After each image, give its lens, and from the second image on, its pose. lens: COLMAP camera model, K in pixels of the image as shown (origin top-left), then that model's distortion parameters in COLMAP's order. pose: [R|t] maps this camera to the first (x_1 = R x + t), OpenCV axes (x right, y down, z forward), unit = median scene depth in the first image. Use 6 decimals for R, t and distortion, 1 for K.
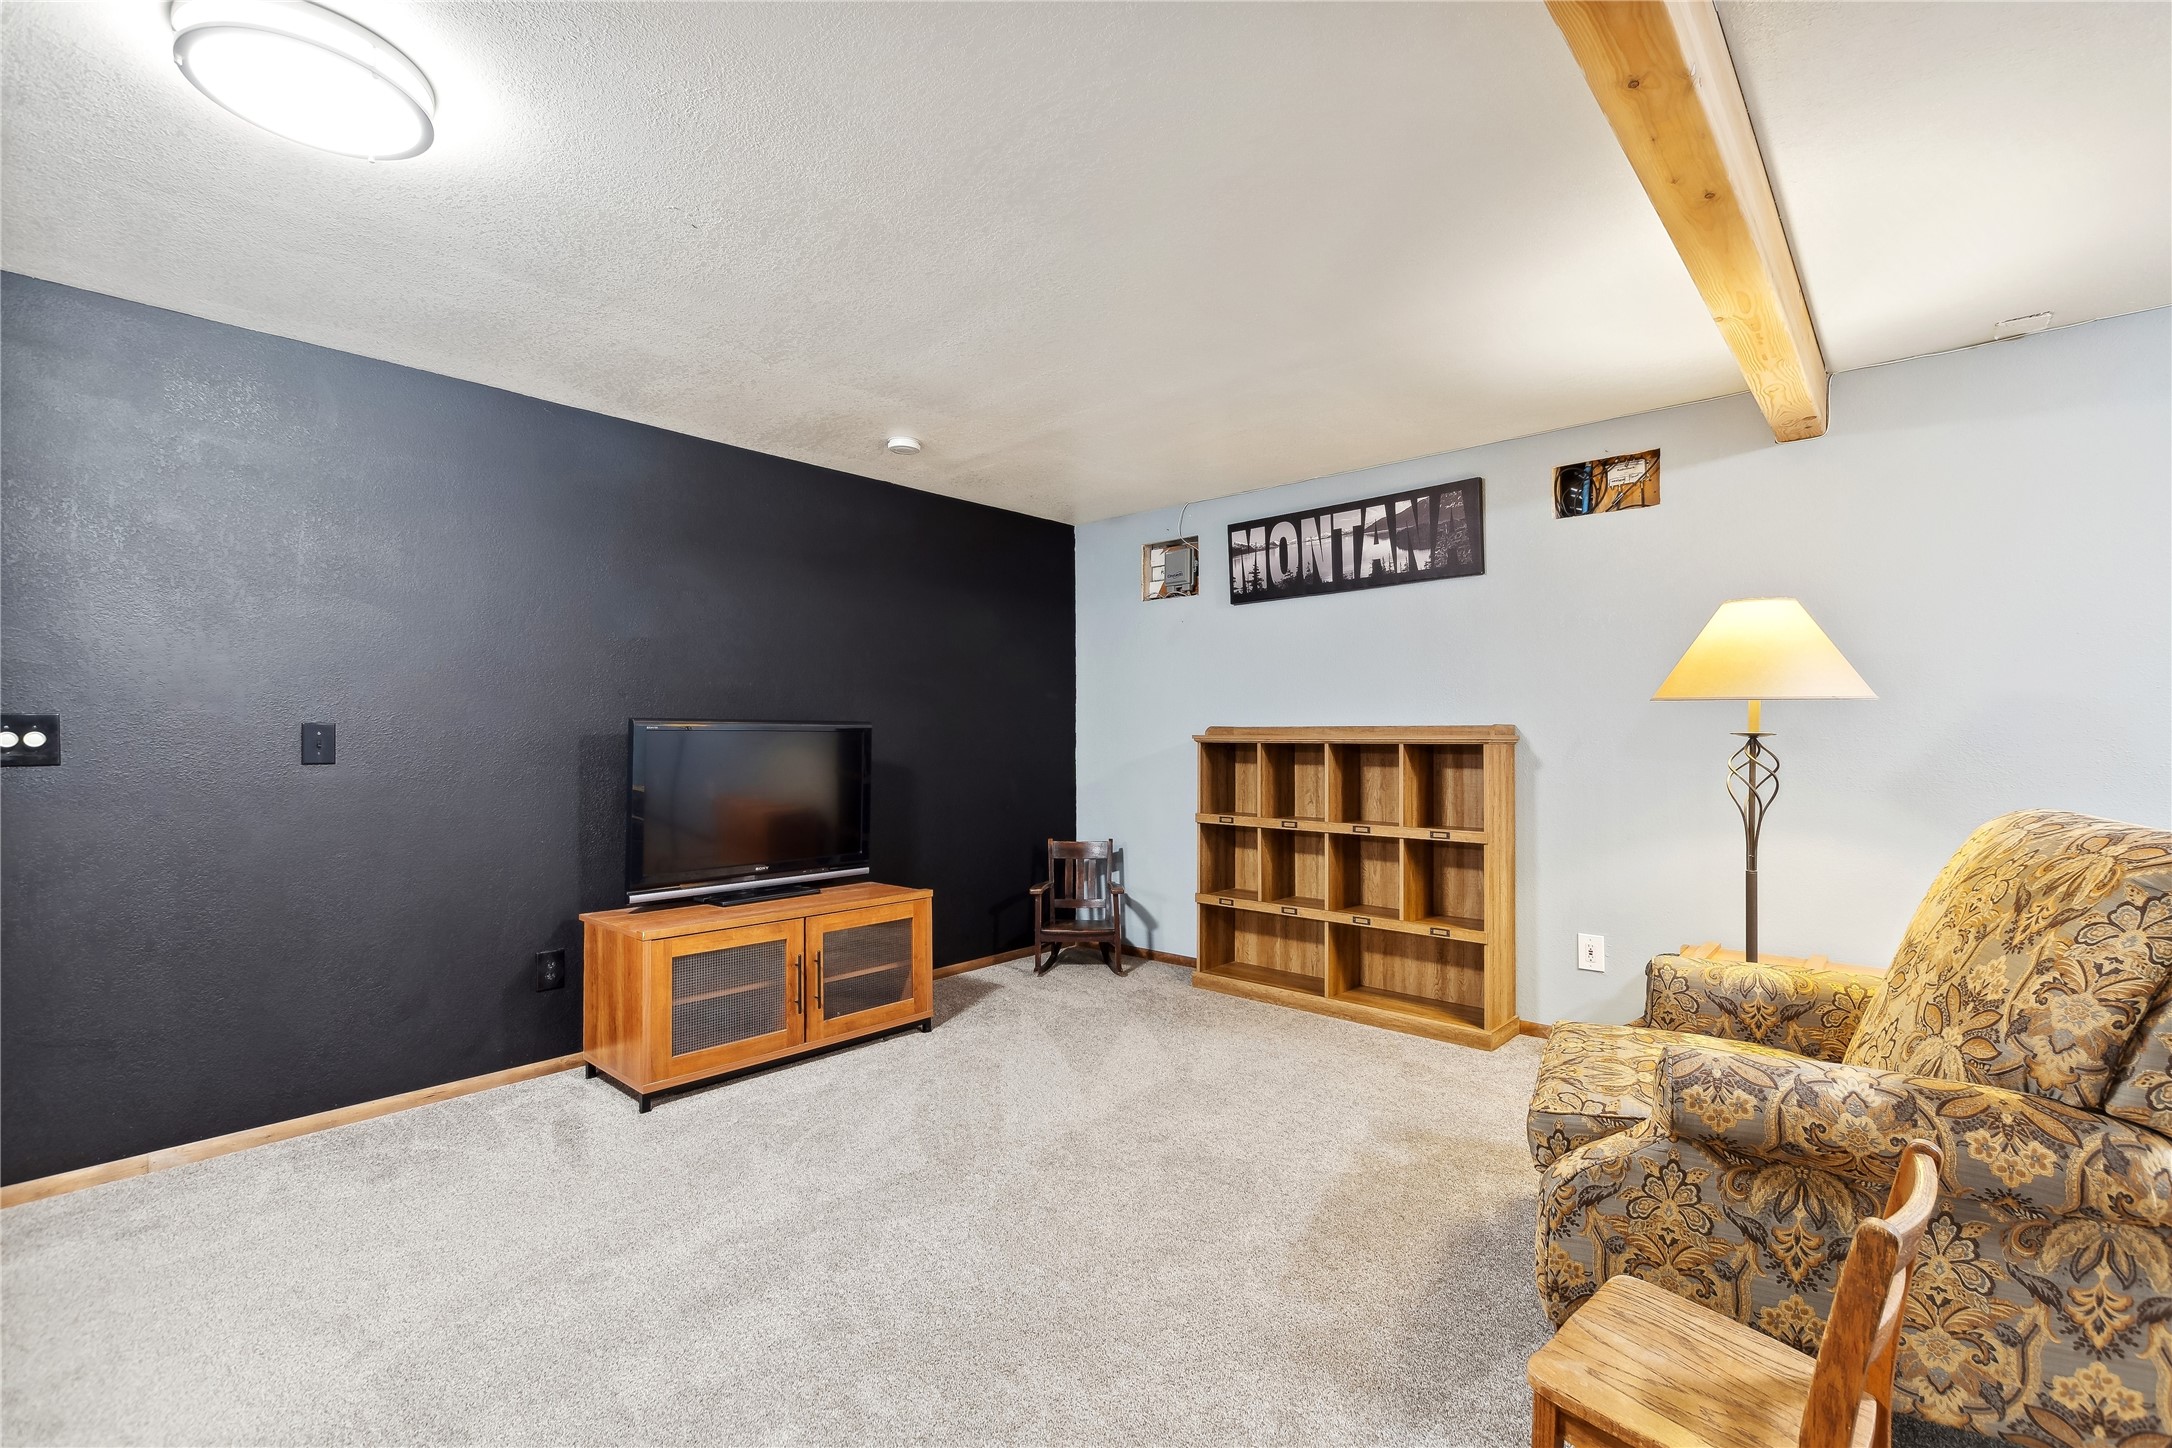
lens RADIAL K [[957.8, 0, 1102.0], [0, 957.8, 733.8], [0, 0, 1]] dist [0.009109, -0.003947]
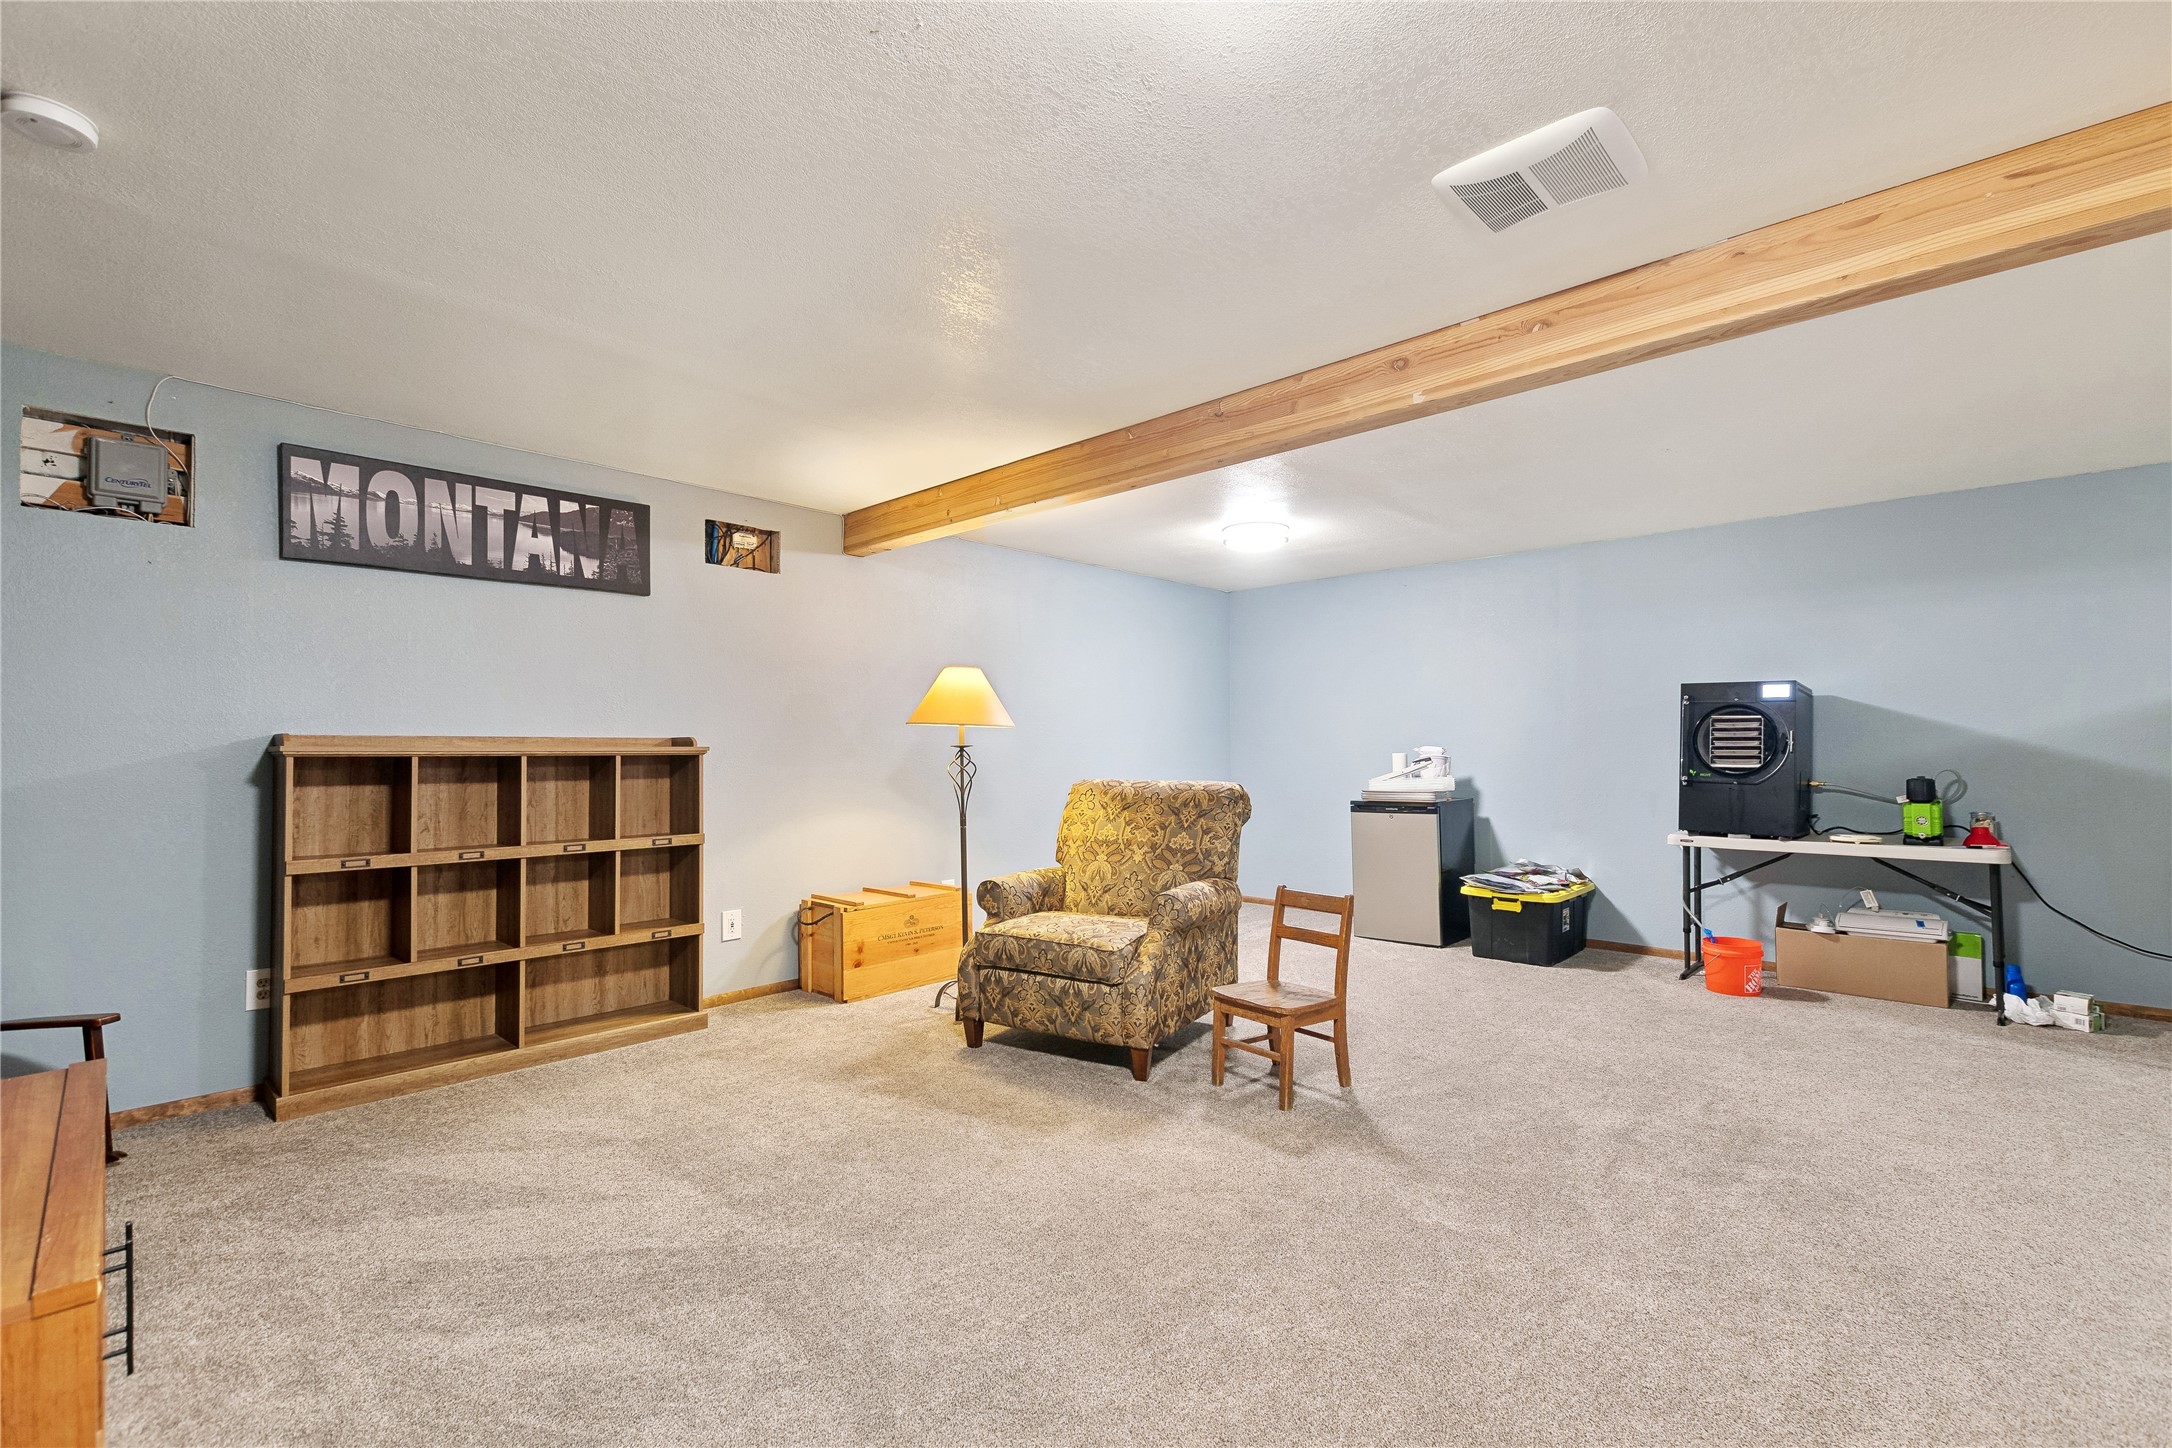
lens RADIAL K [[957.8, 0, 1103.2], [0, 957.8, 728.5], [0, 0, 1]] dist [0.009109, -0.003947]
pose [[0.016461, 0.021242, 0.999639, -0.622915], [-0.001280, 0.999774, -0.021224, 0.002825], [-0.999864, -0.000930, 0.016484, 0.447462]]
